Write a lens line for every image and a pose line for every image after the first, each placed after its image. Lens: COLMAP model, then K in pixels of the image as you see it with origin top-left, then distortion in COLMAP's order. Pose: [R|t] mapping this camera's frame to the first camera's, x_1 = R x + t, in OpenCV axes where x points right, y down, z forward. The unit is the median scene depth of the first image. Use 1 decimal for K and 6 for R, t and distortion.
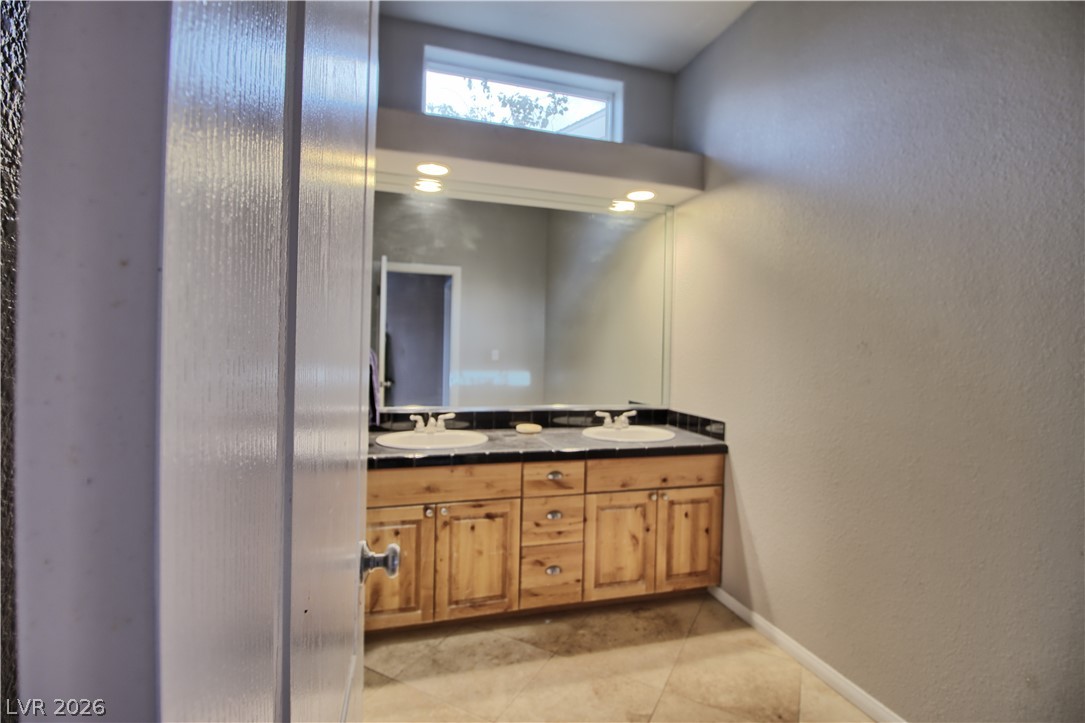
lens RADIAL K [[507.0, 0, 546.0], [0, 507.0, 359.0], [0, 0, 1]] dist [-0.000506, -0.000152]
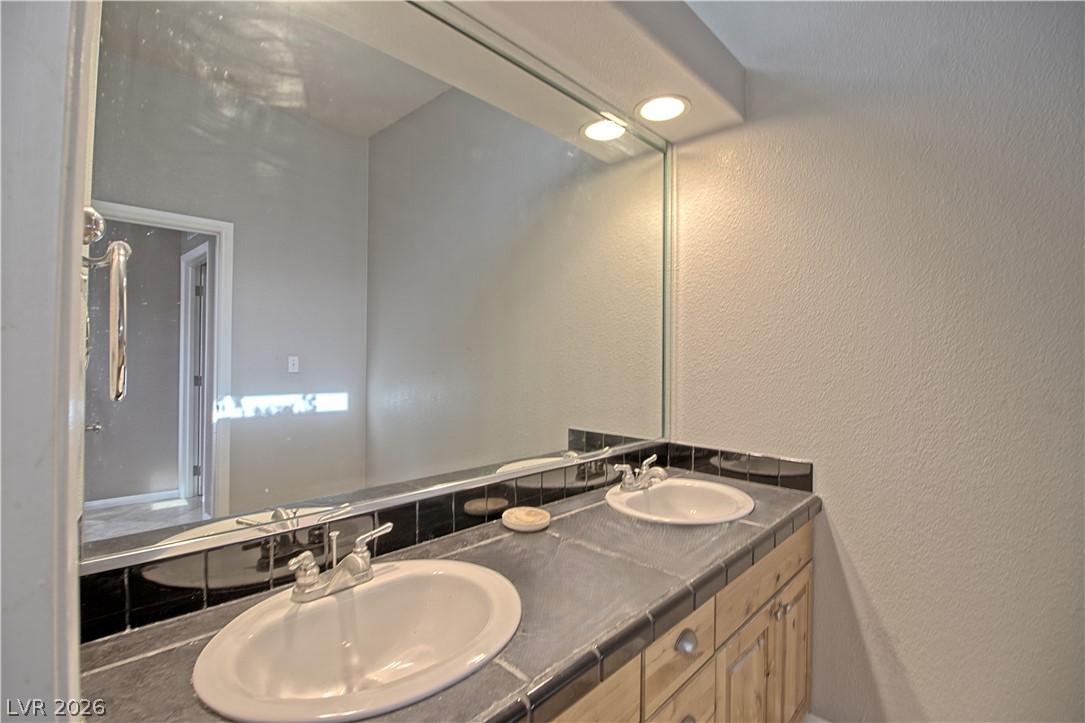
lens RADIAL K [[482.8, 0, 542.5], [0, 482.8, 361.5], [0, 0, 1]] dist [-0.000329, -0.000025]
pose [[0.871186, -0.017066, 0.490656, -0.228906], [0.018160, 0.999832, 0.002531, -0.014622], [-0.490617, 0.006705, 0.871350, 0.532419]]
